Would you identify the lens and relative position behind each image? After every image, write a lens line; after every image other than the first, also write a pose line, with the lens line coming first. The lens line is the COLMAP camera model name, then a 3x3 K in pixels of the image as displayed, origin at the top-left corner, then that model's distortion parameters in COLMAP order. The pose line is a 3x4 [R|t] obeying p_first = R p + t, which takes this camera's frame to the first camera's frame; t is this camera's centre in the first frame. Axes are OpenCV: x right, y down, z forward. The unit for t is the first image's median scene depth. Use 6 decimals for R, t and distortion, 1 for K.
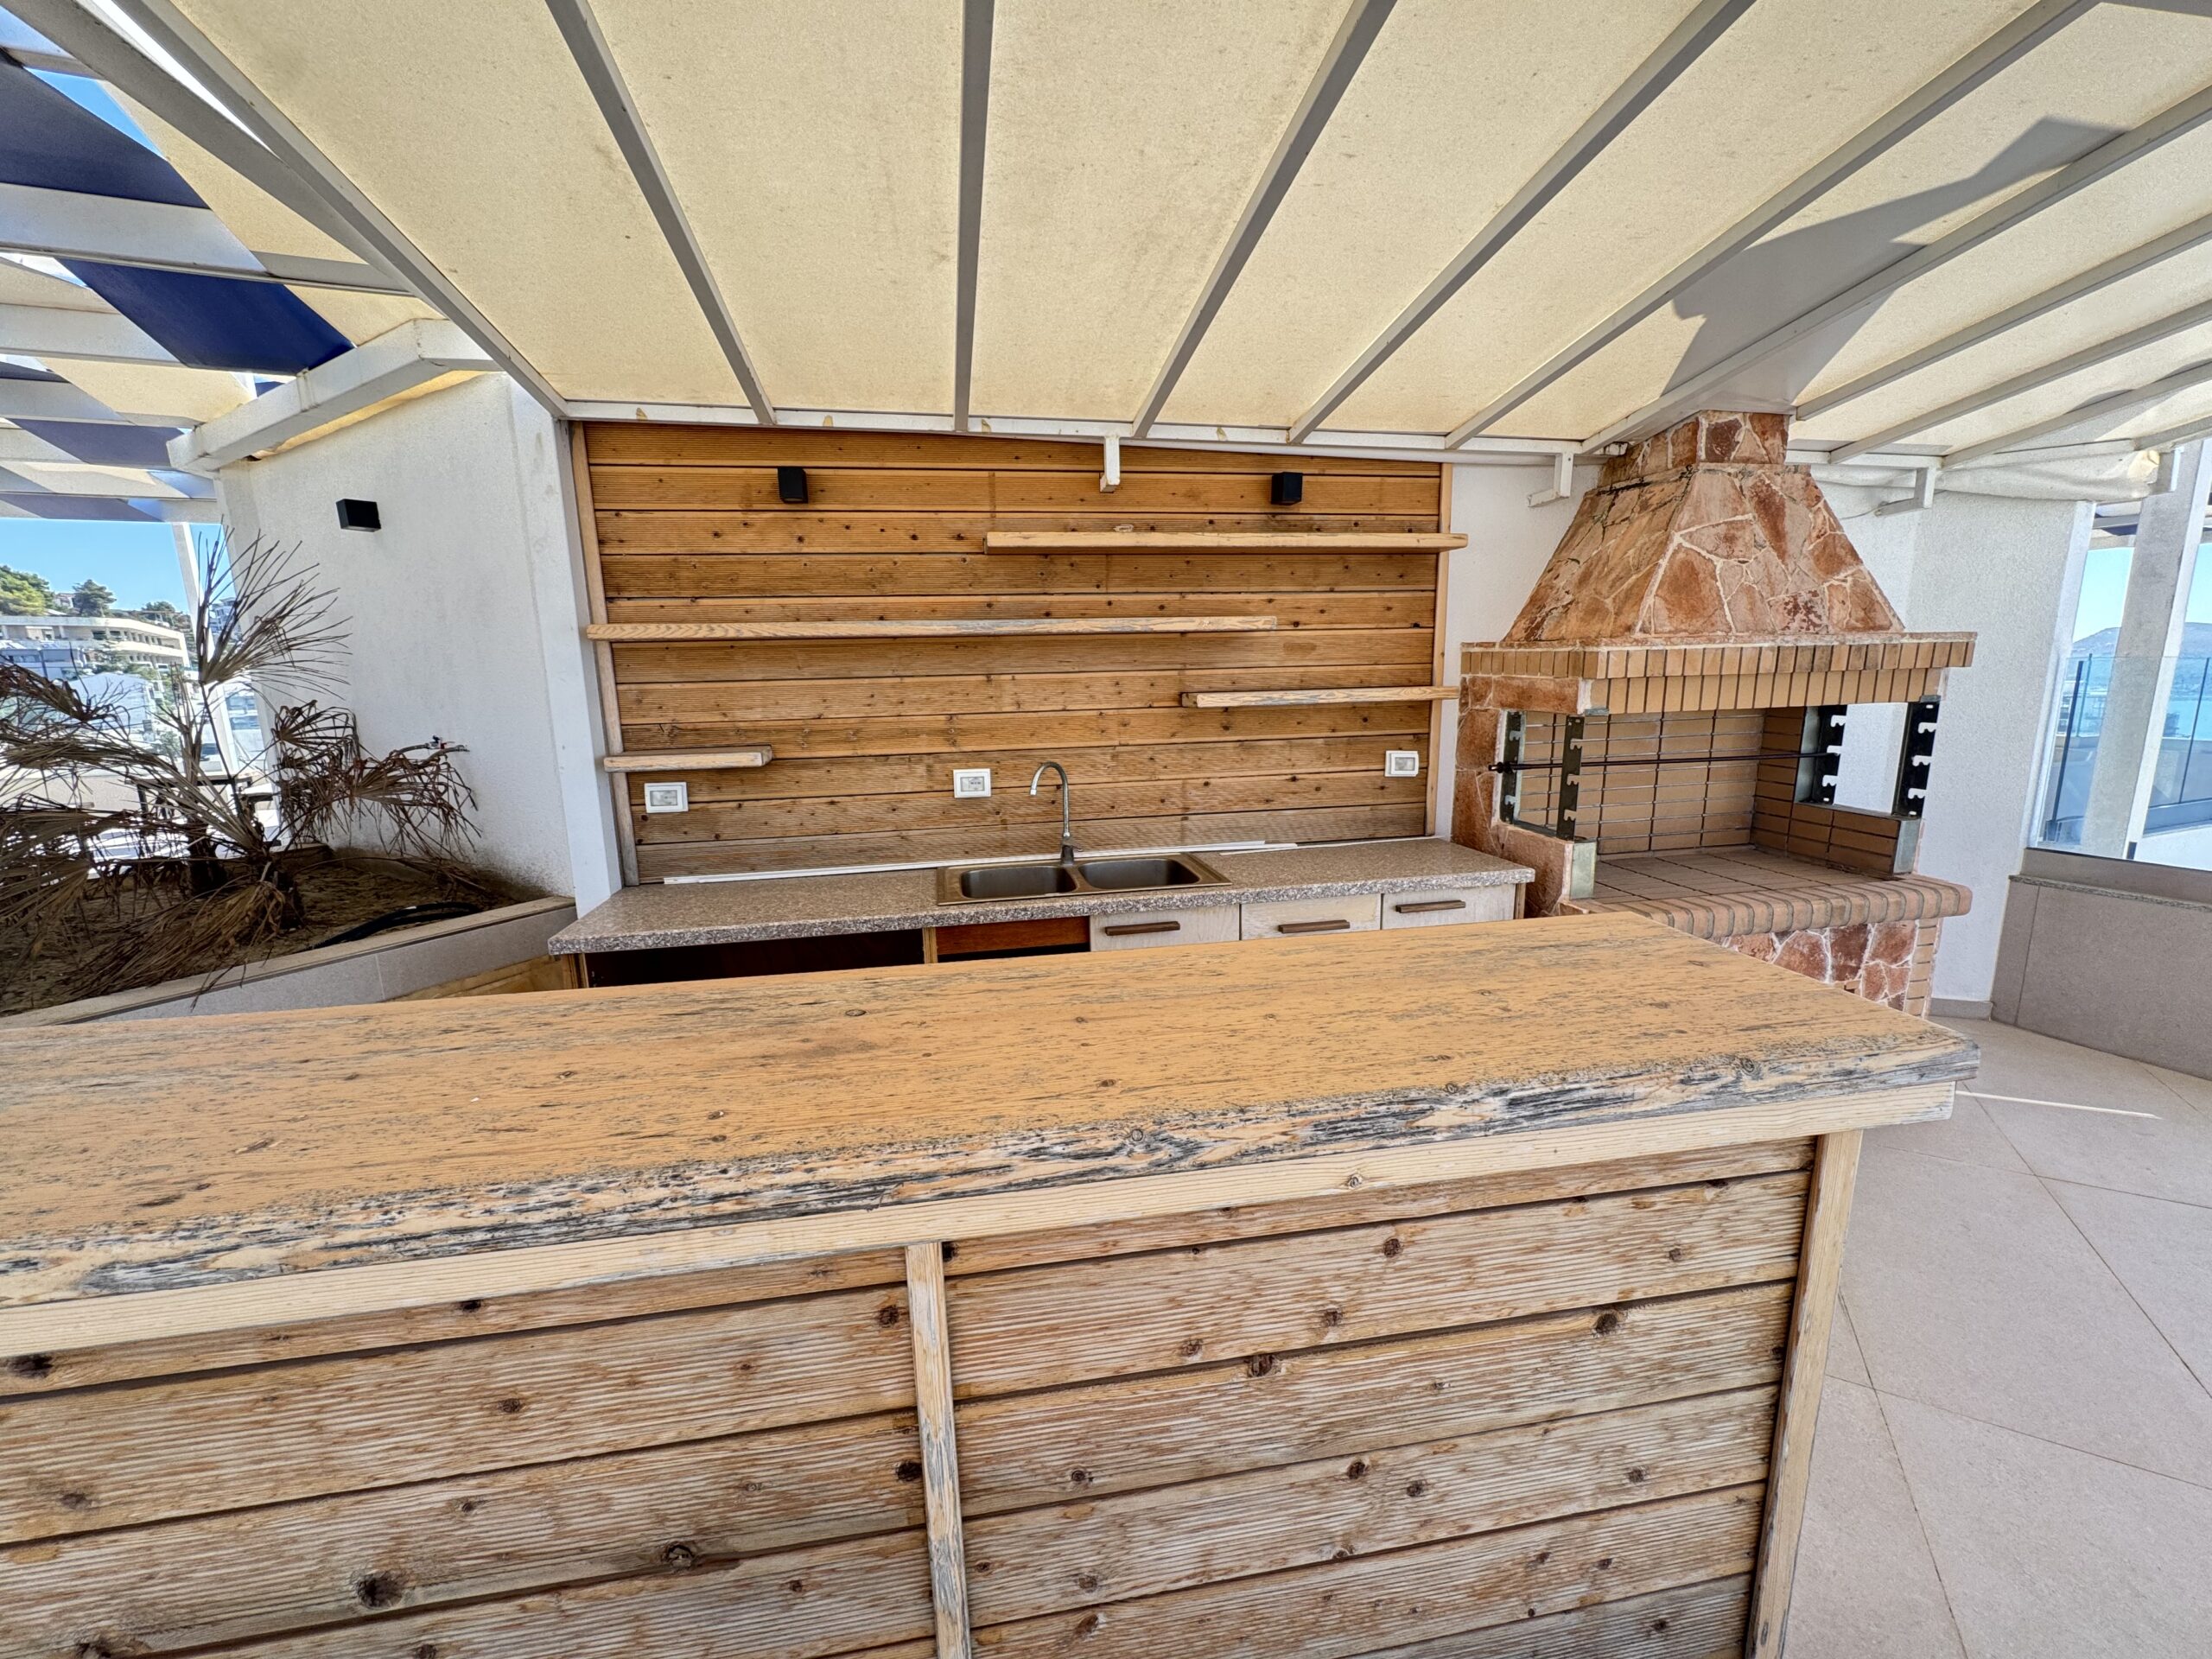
lens RADIAL K [[883.8, 0, 1107.4], [0, 883.8, 833.8], [0, 0, 1]] dist [-0.003462, -0.000125]
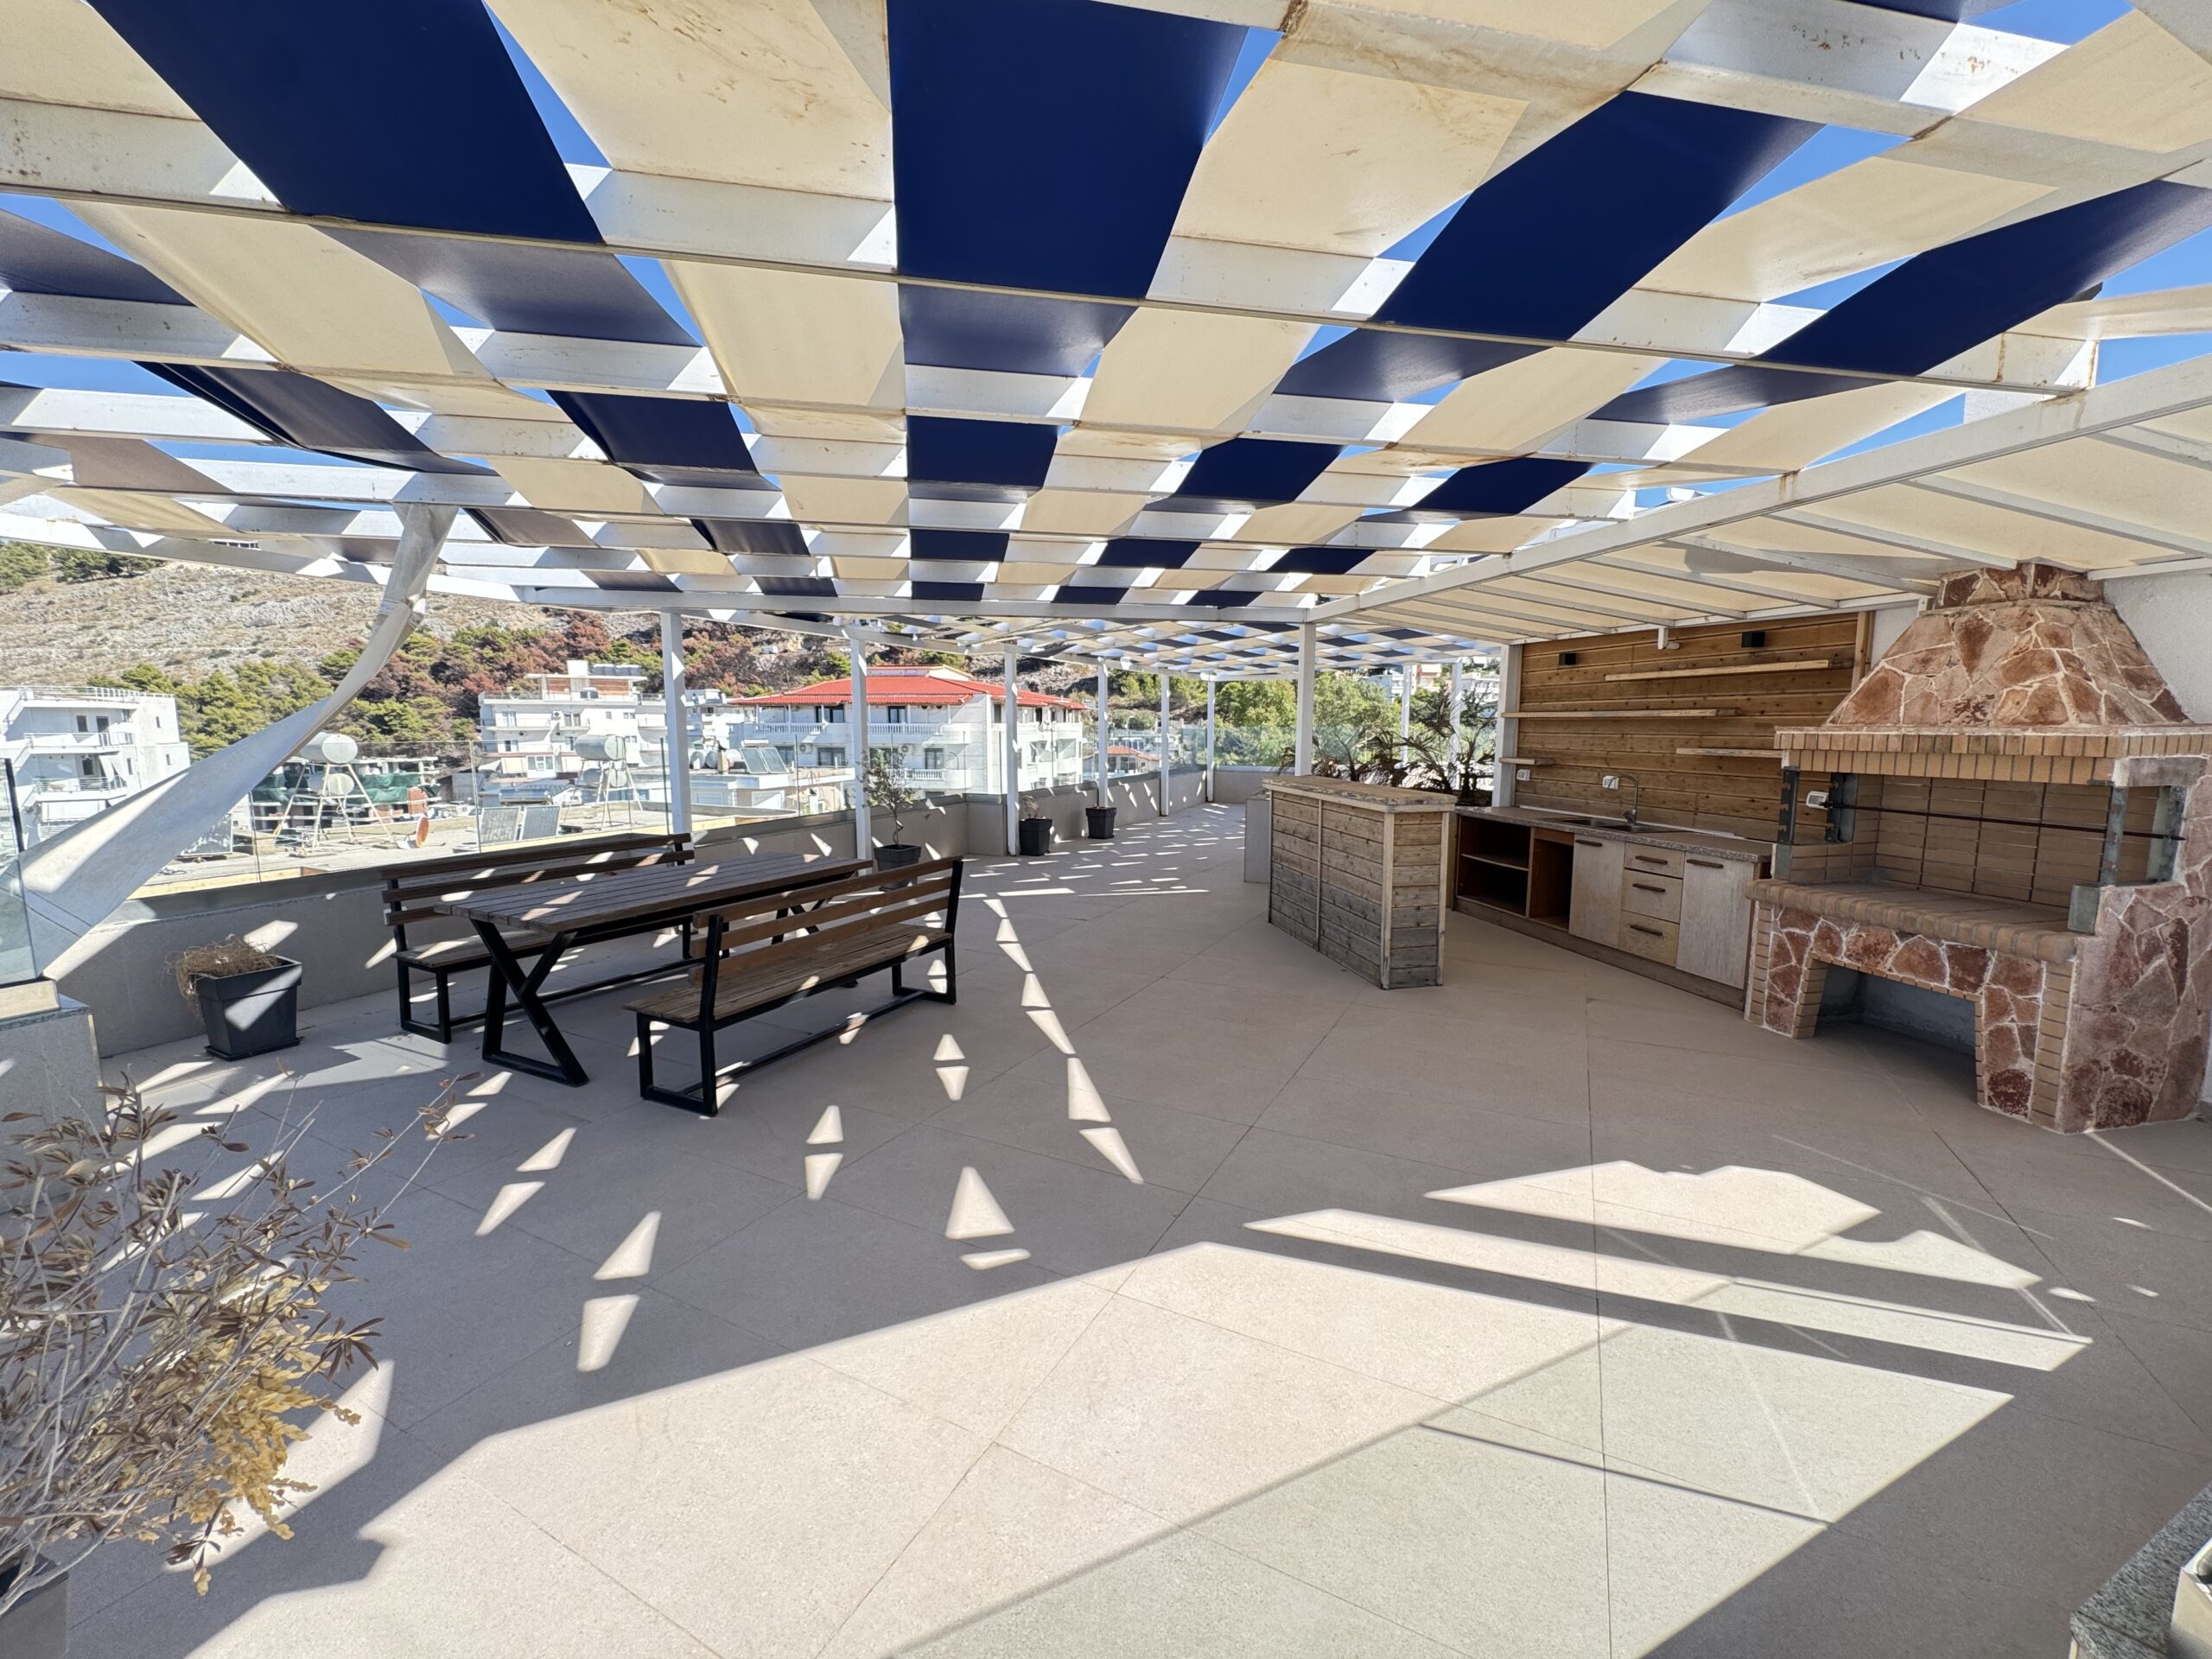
lens RADIAL K [[883.8, 0, 1106.2], [0, 883.8, 831.9], [0, 0, 1]] dist [-0.003462, -0.000125]
pose [[0.036228, 0.144786, -0.988800, 2.072588], [-0.186234, 0.973094, 0.135663, -0.001845], [0.981837, 0.179234, 0.062217, -0.368344]]
